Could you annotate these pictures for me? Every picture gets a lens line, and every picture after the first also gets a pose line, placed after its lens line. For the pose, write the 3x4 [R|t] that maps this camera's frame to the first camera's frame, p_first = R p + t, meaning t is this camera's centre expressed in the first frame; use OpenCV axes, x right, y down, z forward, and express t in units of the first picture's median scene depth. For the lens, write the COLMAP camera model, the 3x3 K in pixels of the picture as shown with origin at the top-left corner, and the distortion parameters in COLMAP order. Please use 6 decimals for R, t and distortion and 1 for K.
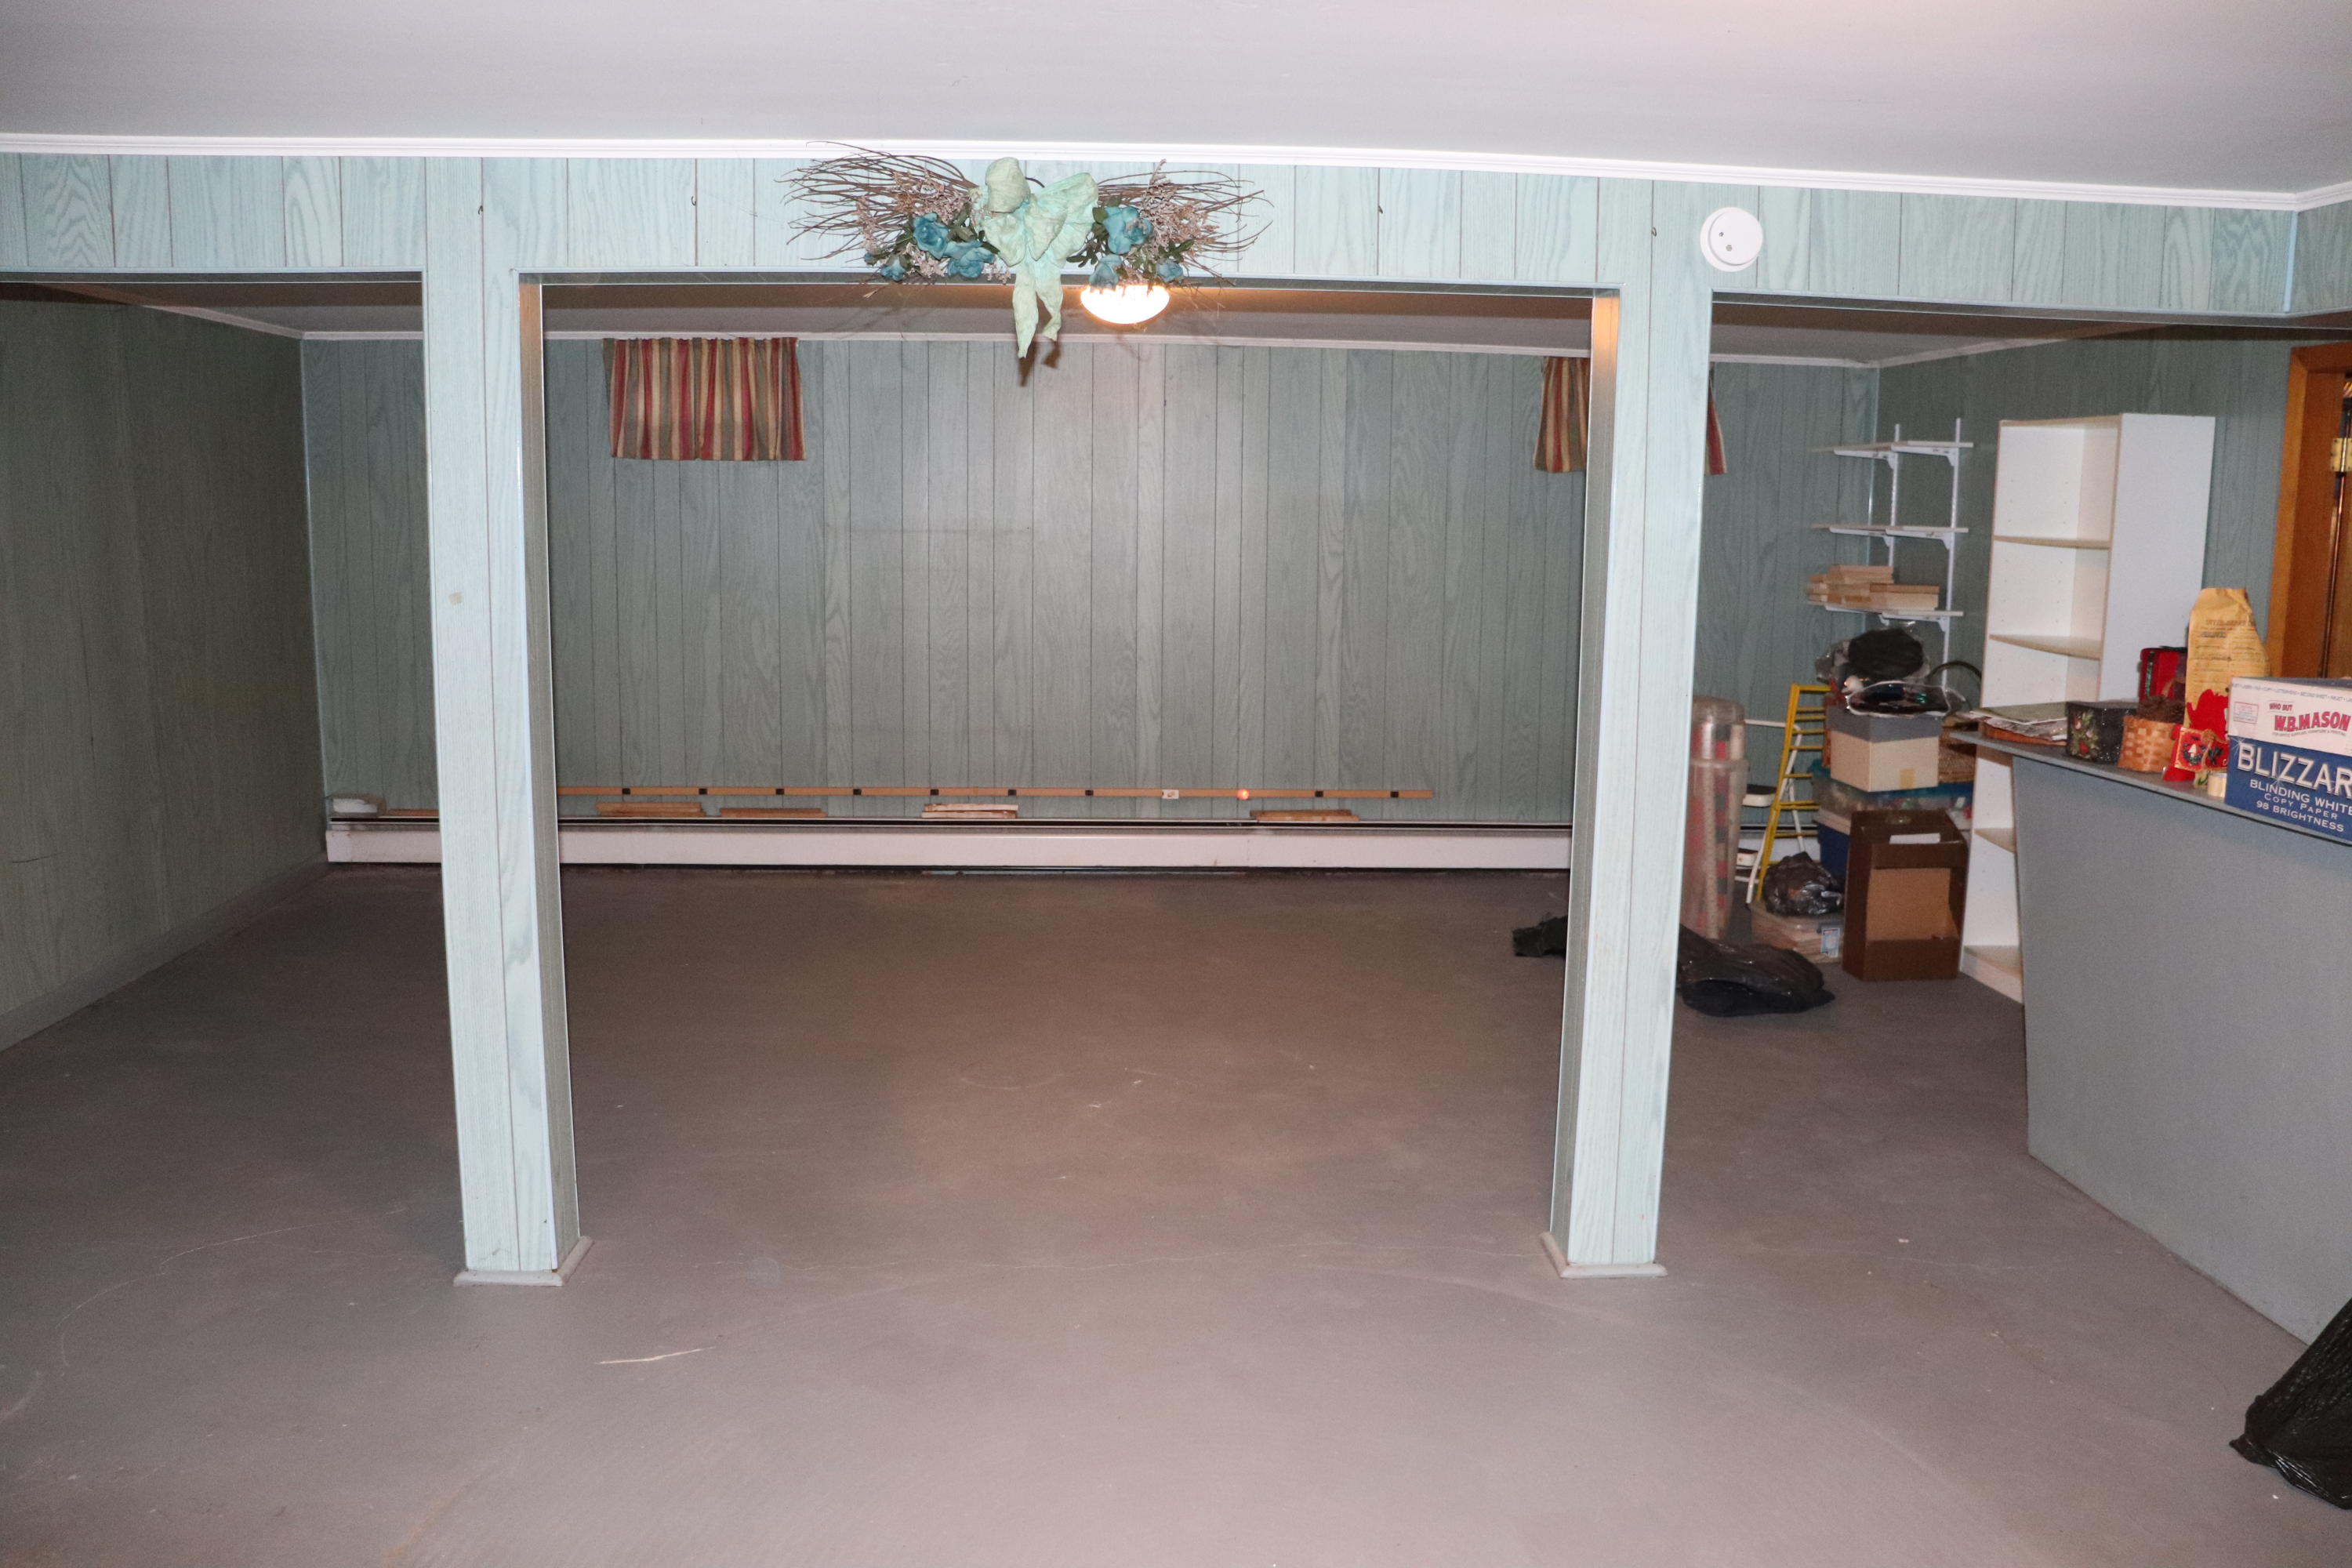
lens RADIAL K [[1936.2, 0, 1173.1], [0, 1936.2, 800.7], [0, 0, 1]] dist [-0.180593, 0.147535]
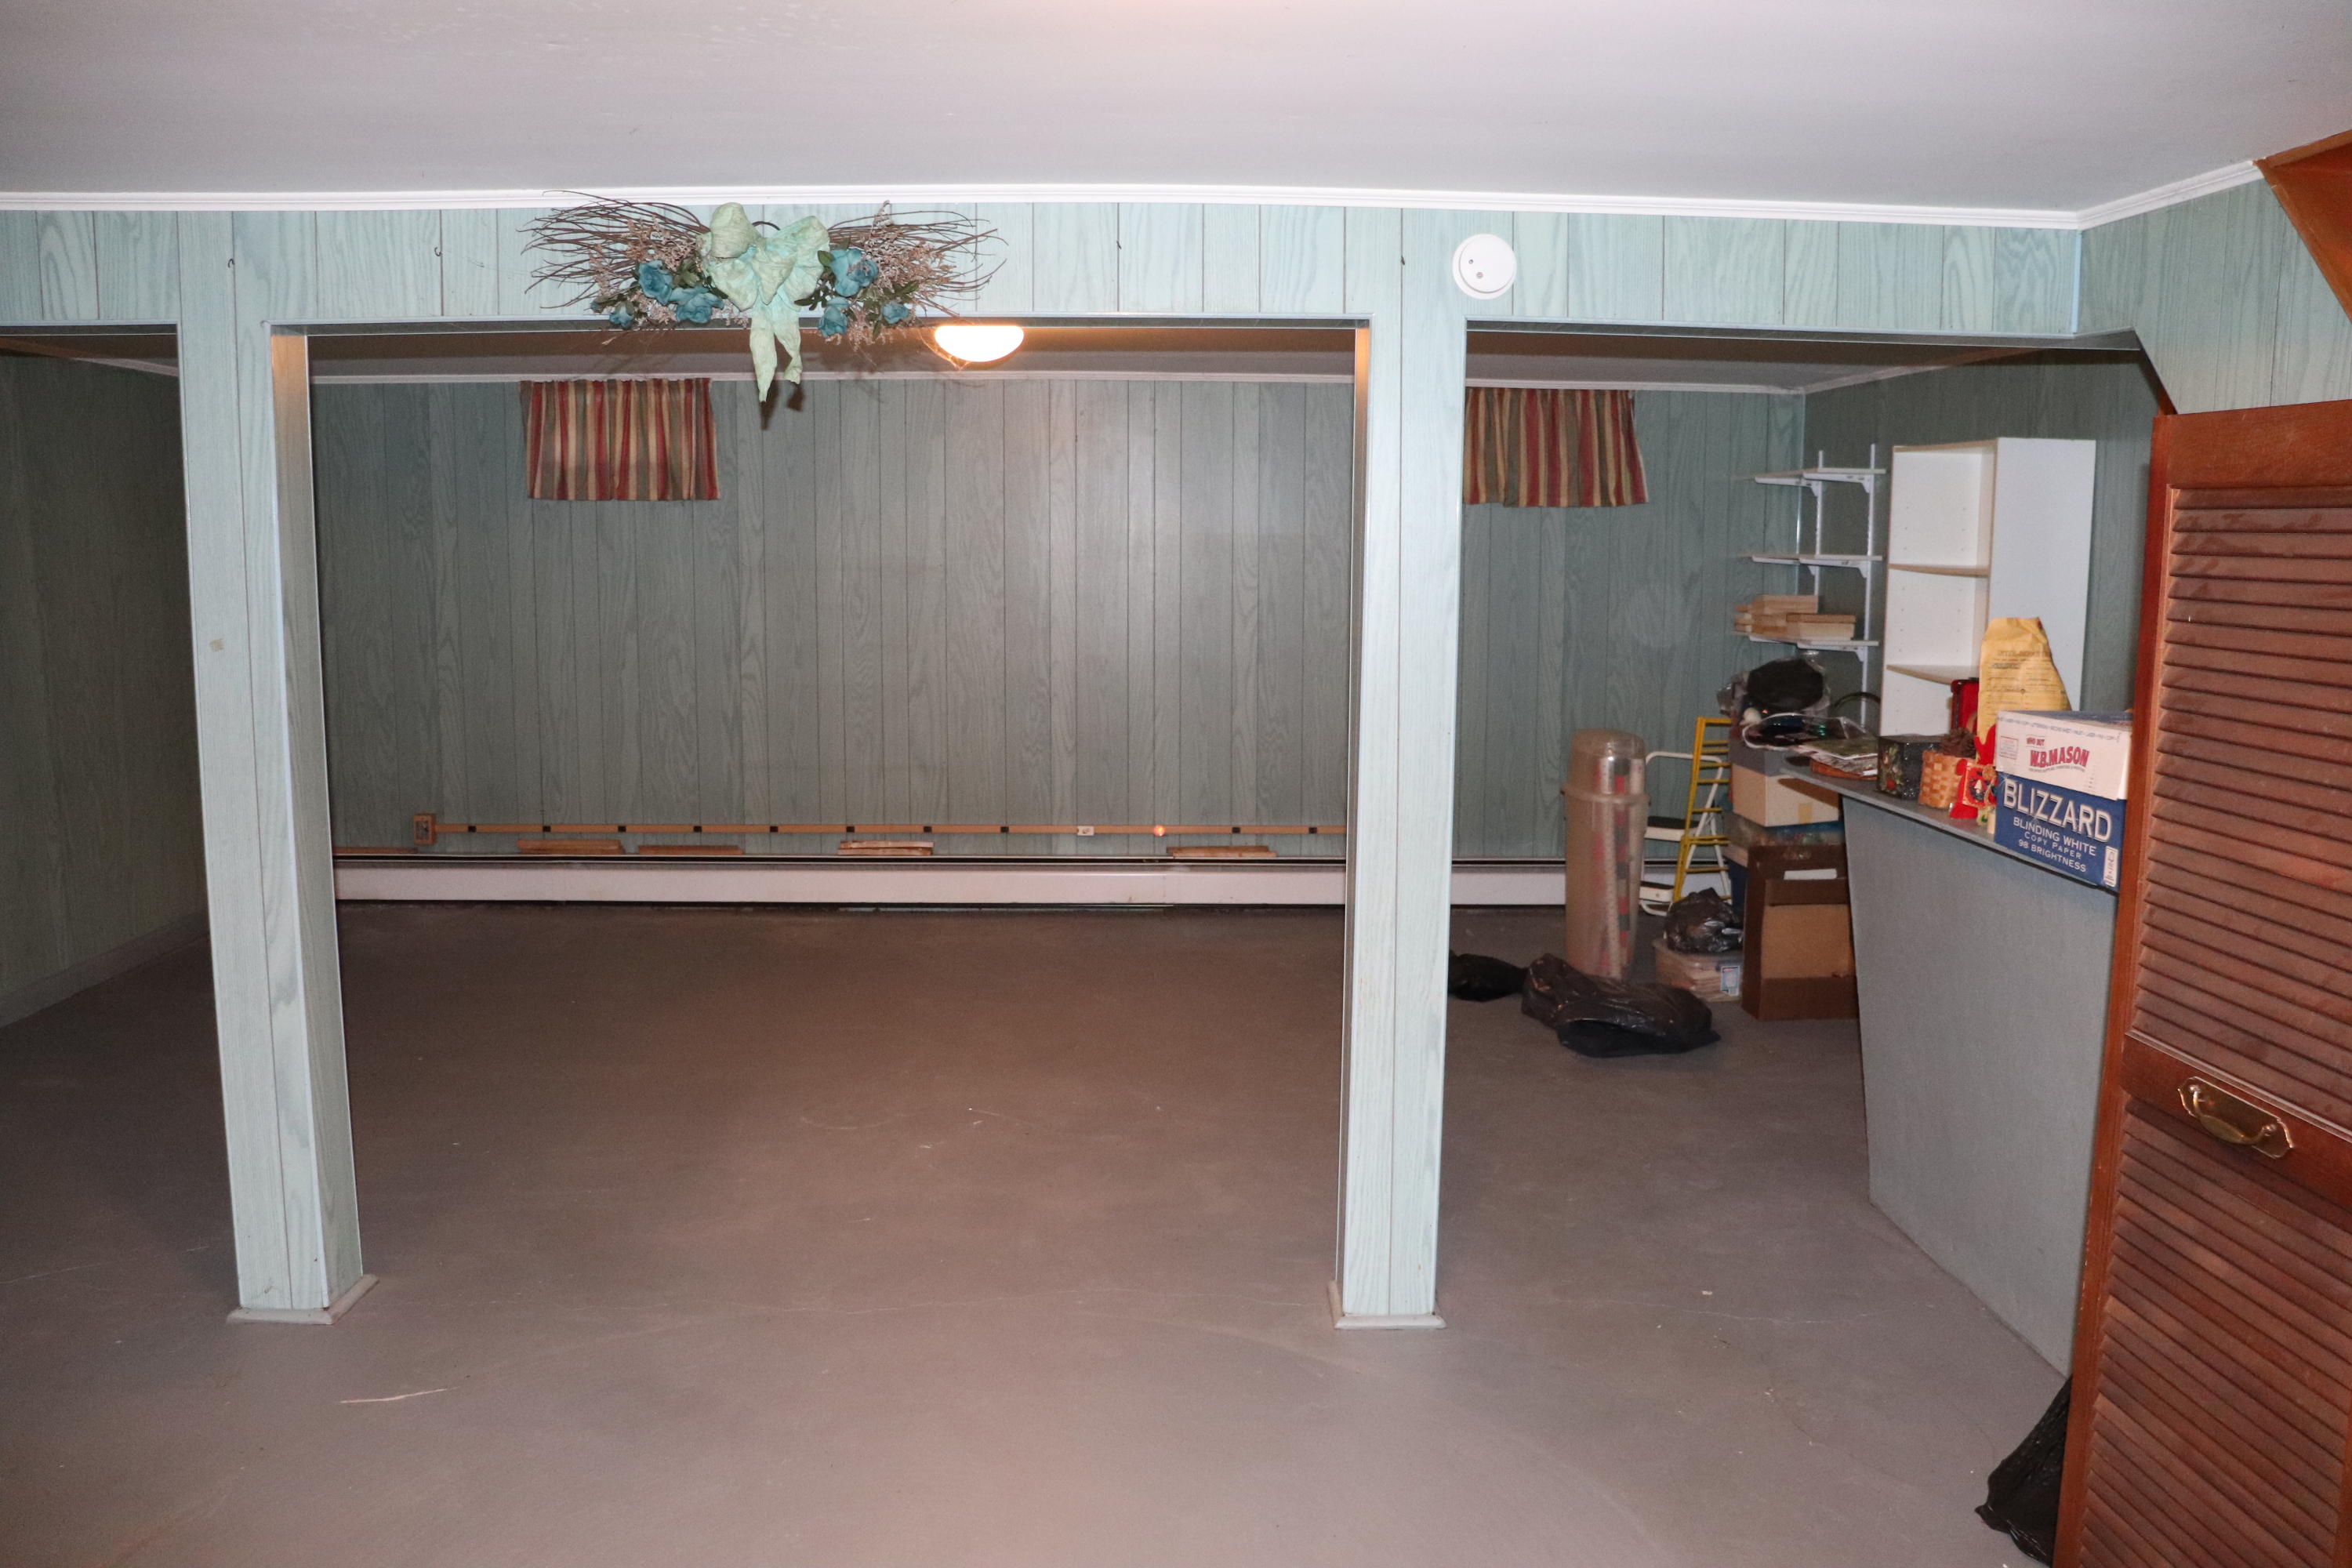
lens RADIAL K [[1936.2, 0, 1189.2], [0, 1936.2, 794.7], [0, 0, 1]] dist [-0.180593, 0.147535]
pose [[0.999633, -0.003865, -0.026806, 0.155823], [0.003347, 0.999807, -0.019355, -0.004892], [0.026875, 0.019258, 0.999453, 0.012145]]
